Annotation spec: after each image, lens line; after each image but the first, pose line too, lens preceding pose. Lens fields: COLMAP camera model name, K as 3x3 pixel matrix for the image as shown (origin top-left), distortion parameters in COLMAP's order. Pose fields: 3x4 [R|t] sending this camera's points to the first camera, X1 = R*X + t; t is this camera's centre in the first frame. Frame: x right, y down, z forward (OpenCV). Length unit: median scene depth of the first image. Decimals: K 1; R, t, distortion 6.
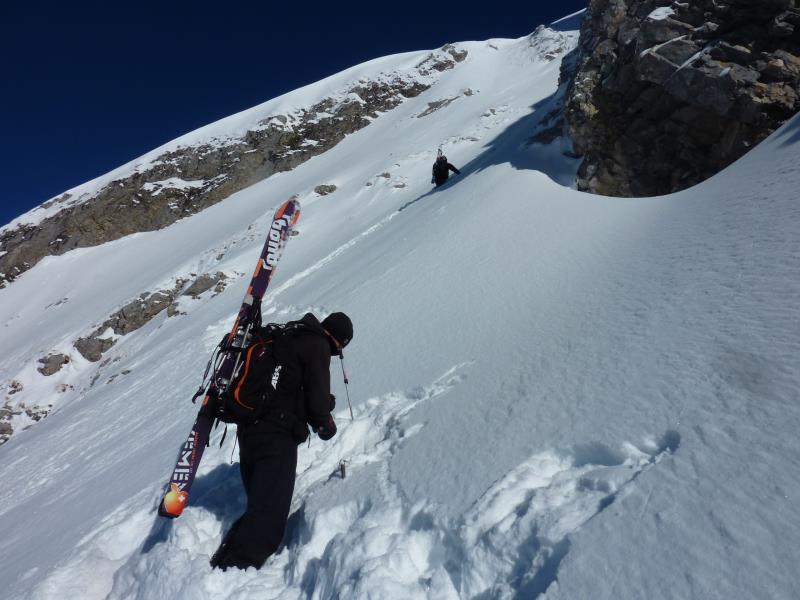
lens RADIAL K [[609.9, 0, 401.9], [0, 609.9, 309.4], [0, 0, 1]] dist [-0.042451, 0.007352]
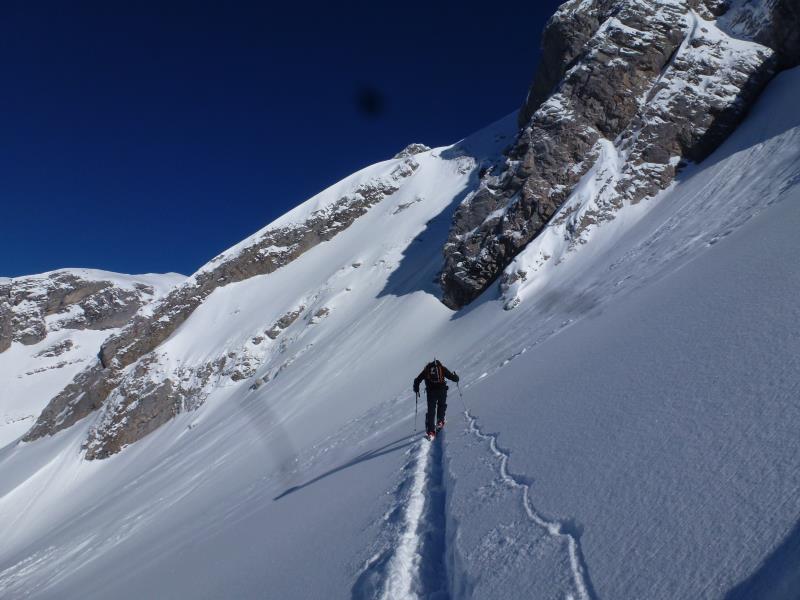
lens RADIAL K [[609.9, 0, 401.9], [0, 609.9, 309.4], [0, 0, 1]] dist [-0.042451, 0.007352]
pose [[0.997002, 0.007792, 0.076986, -0.097657], [-0.012522, 0.998049, 0.061159, -0.130354], [-0.076359, -0.061940, 0.995155, -1.021623]]
